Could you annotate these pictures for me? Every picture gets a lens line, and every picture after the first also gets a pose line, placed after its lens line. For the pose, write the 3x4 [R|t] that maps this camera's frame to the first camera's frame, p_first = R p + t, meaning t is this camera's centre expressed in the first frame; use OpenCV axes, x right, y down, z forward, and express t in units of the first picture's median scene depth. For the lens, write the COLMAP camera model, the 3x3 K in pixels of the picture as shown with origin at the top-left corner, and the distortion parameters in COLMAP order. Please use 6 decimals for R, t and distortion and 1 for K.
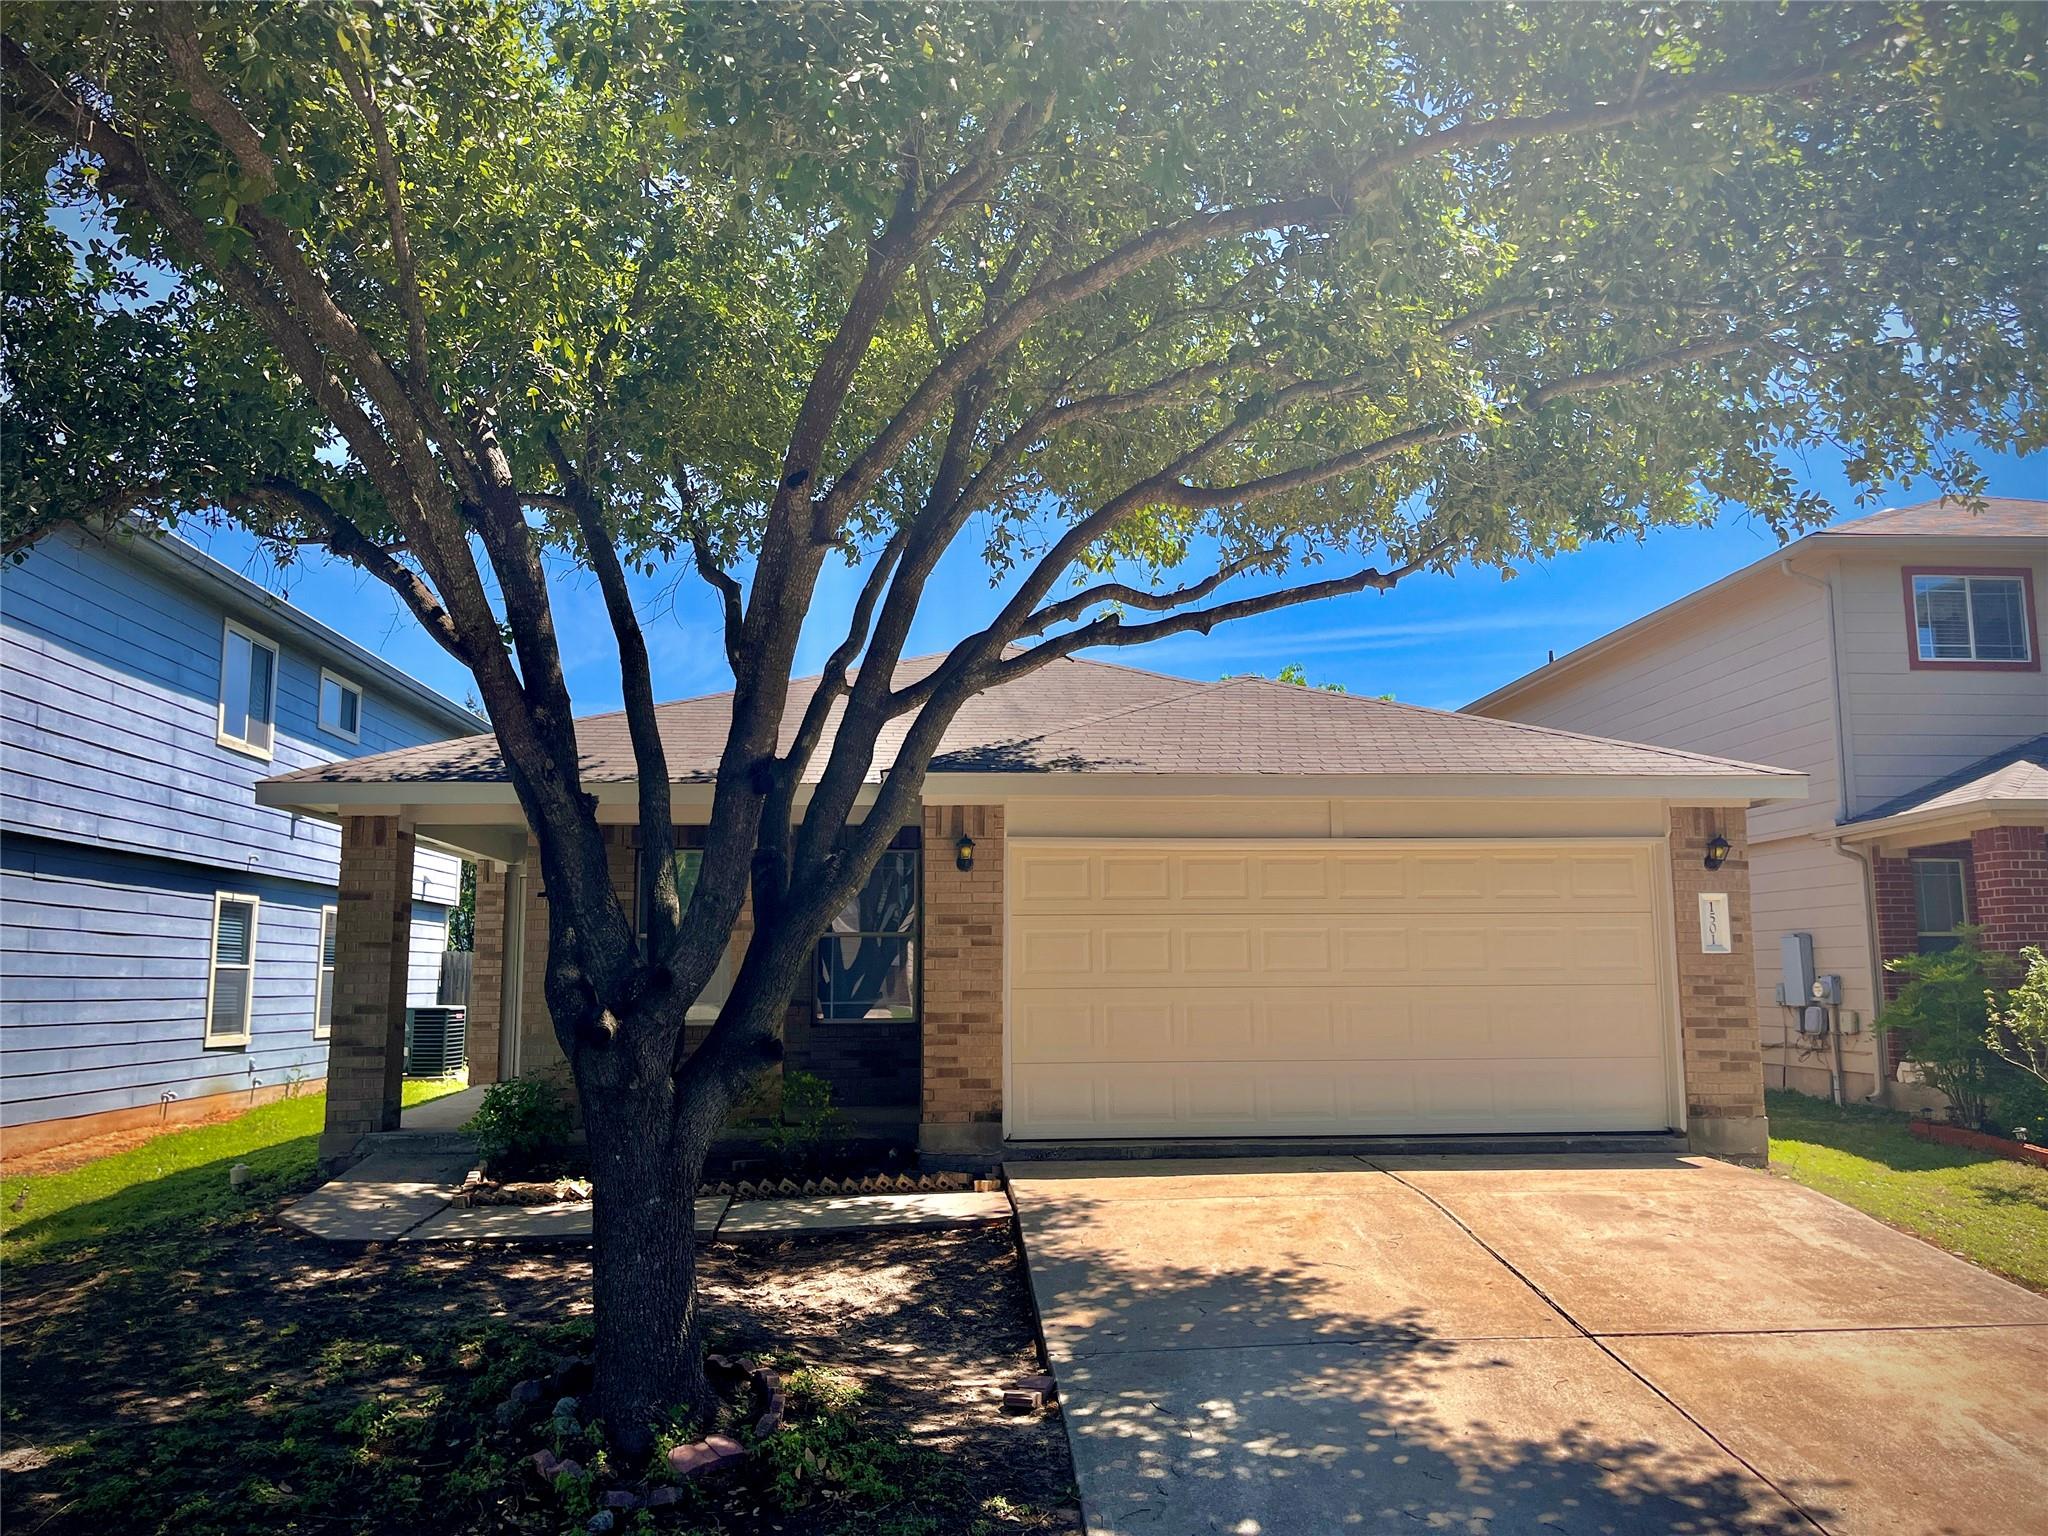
lens RADIAL K [[1548.3, 0, 1024.0], [0, 1548.3, 768.0], [0, 0, 1]] dist [0.088189, -0.124433]
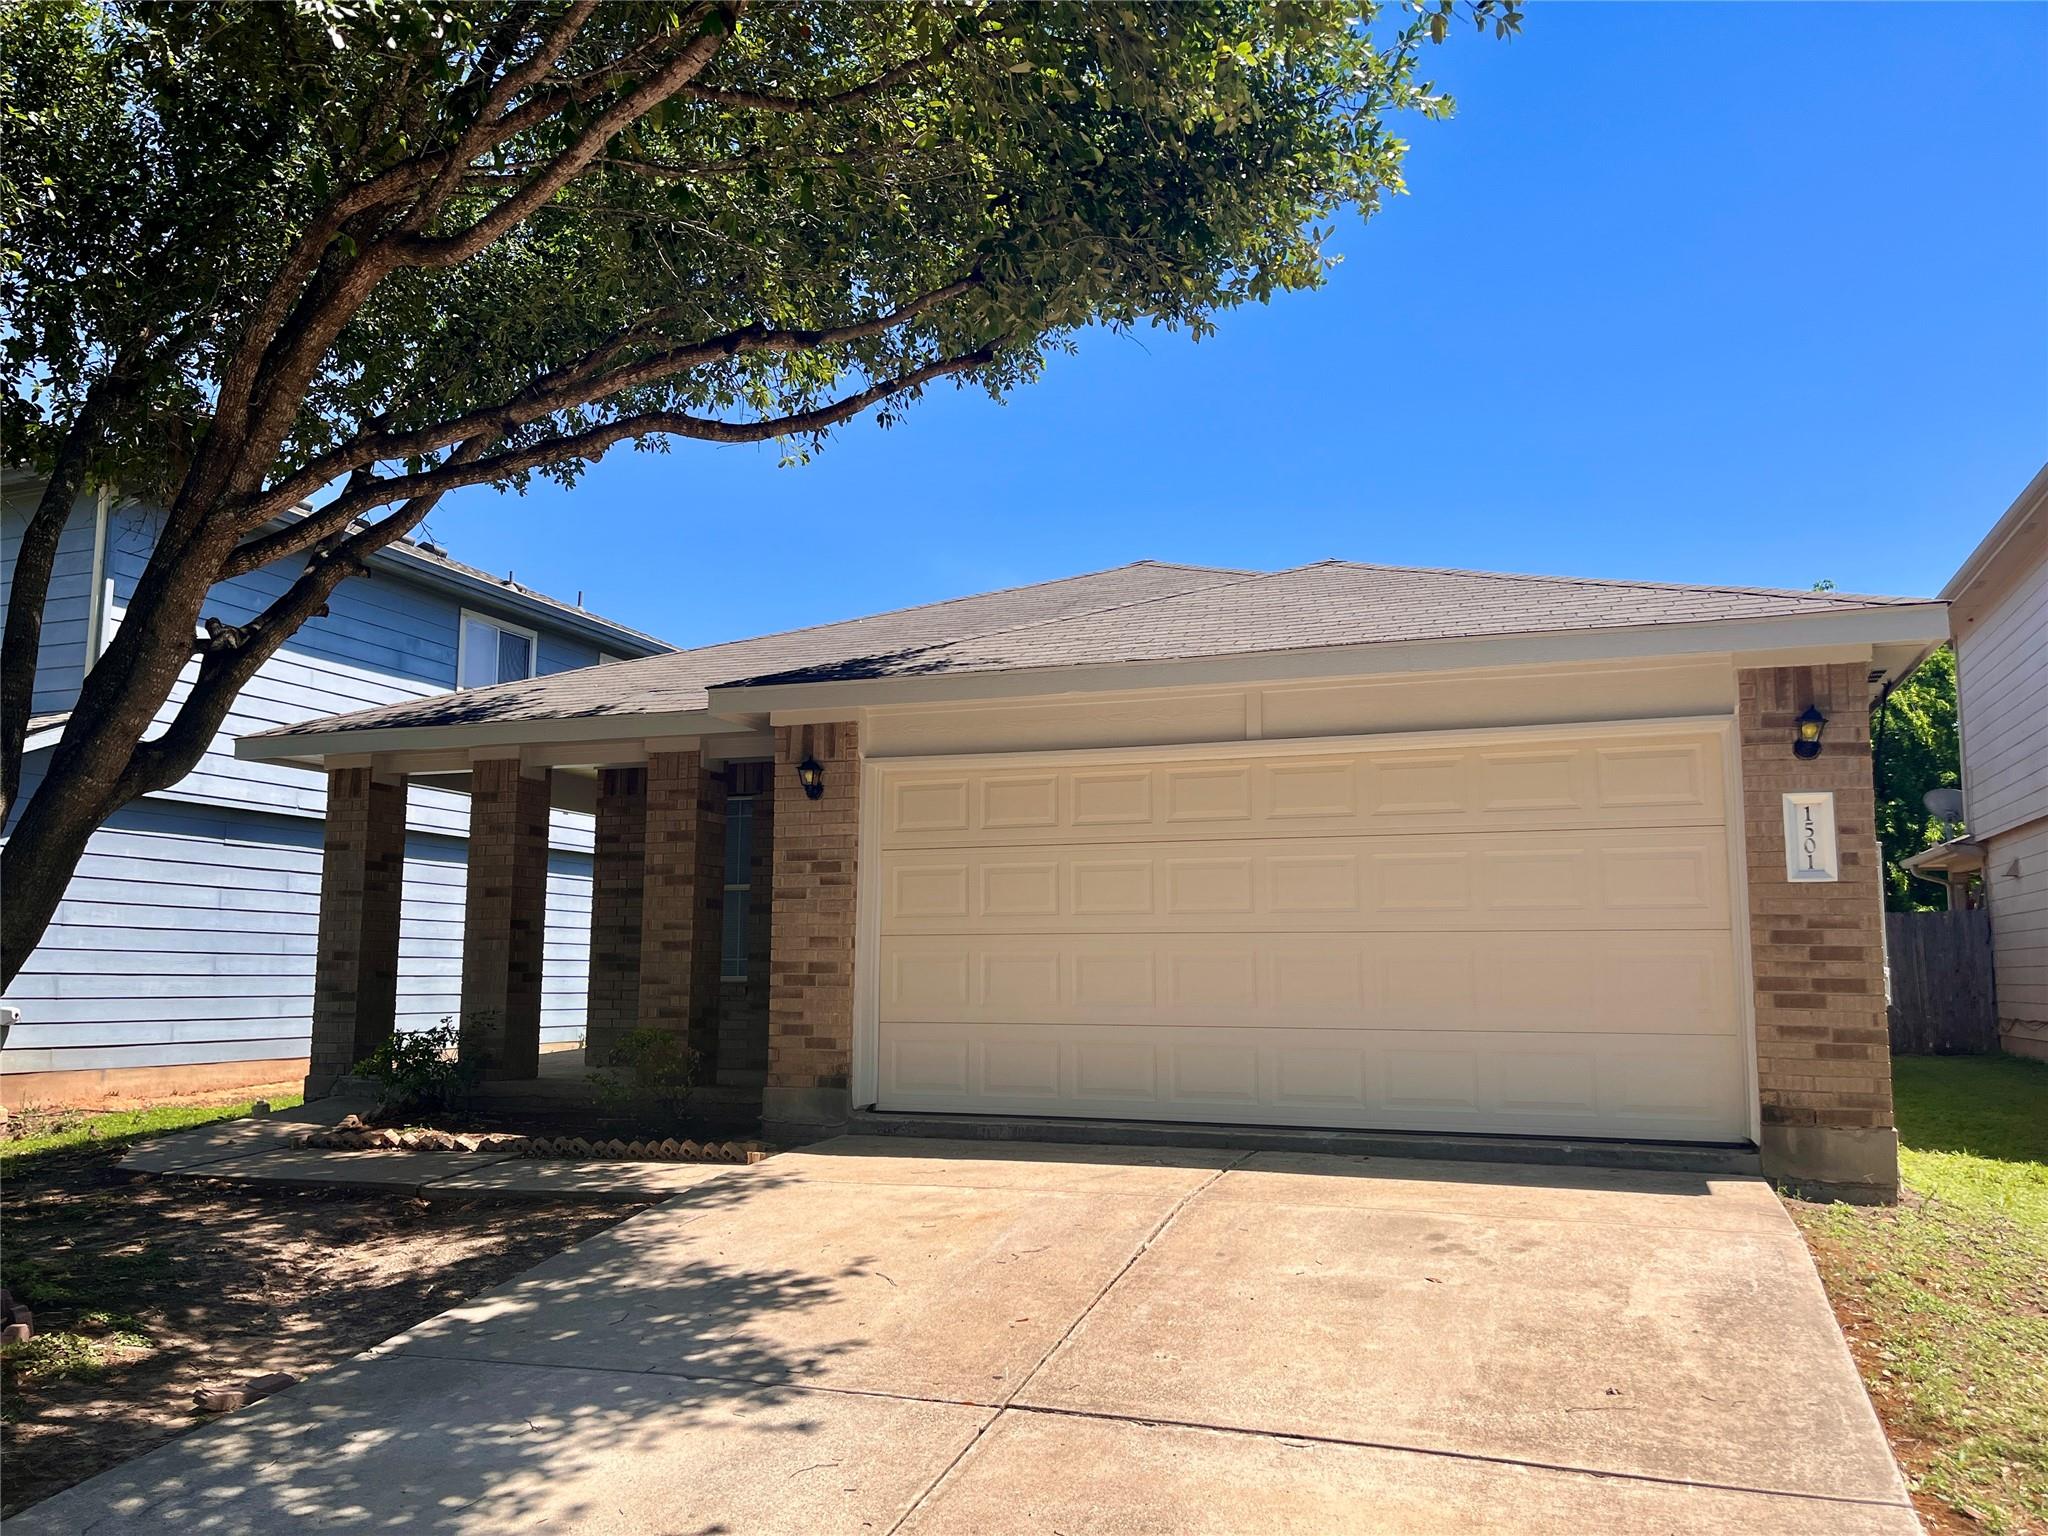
lens RADIAL K [[1548.3, 0, 1024.0], [0, 1548.3, 768.0], [0, 0, 1]] dist [0.088189, -0.124433]
pose [[0.907312, -0.045374, -0.418003, 0.422348], [0.045815, 0.998910, -0.008985, 0.060666], [0.417954, -0.010999, 0.908401, 0.253213]]
